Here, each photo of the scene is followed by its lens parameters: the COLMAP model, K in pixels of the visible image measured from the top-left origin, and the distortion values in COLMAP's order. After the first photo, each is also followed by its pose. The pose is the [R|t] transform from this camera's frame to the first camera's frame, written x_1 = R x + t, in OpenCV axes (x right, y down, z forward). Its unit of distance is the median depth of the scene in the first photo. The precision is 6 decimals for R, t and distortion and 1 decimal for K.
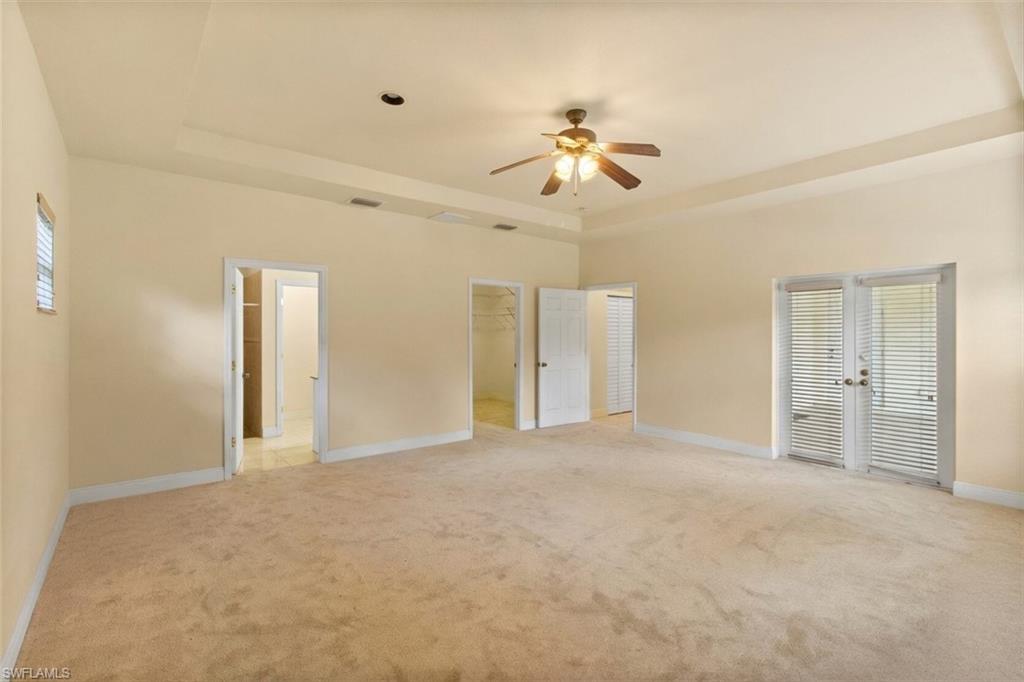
lens RADIAL K [[478.3, 0, 517.5], [0, 478.3, 331.5], [0, 0, 1]] dist [0.003475, 0.000456]
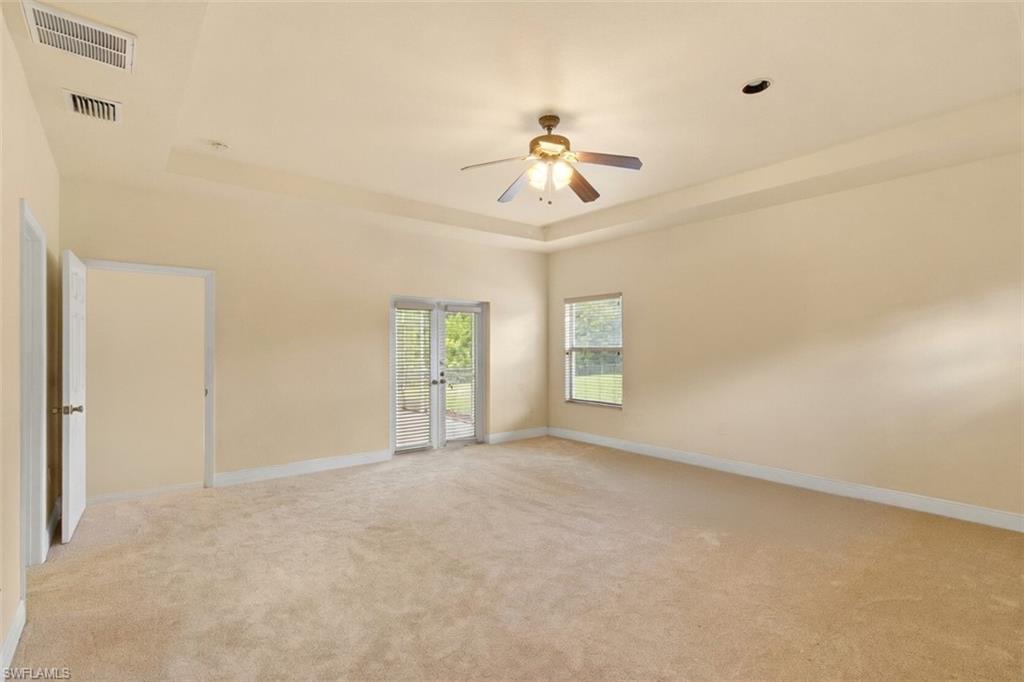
lens RADIAL K [[477.5, 0, 512.0], [0, 477.5, 341.0], [0, 0, 1]] dist [0.000024, 0.000144]
pose [[-0.003982, 0.009815, 0.999944, -0.680597], [-0.002885, 0.999948, -0.009827, 0.005126], [-0.999988, -0.002924, -0.003954, 0.866569]]
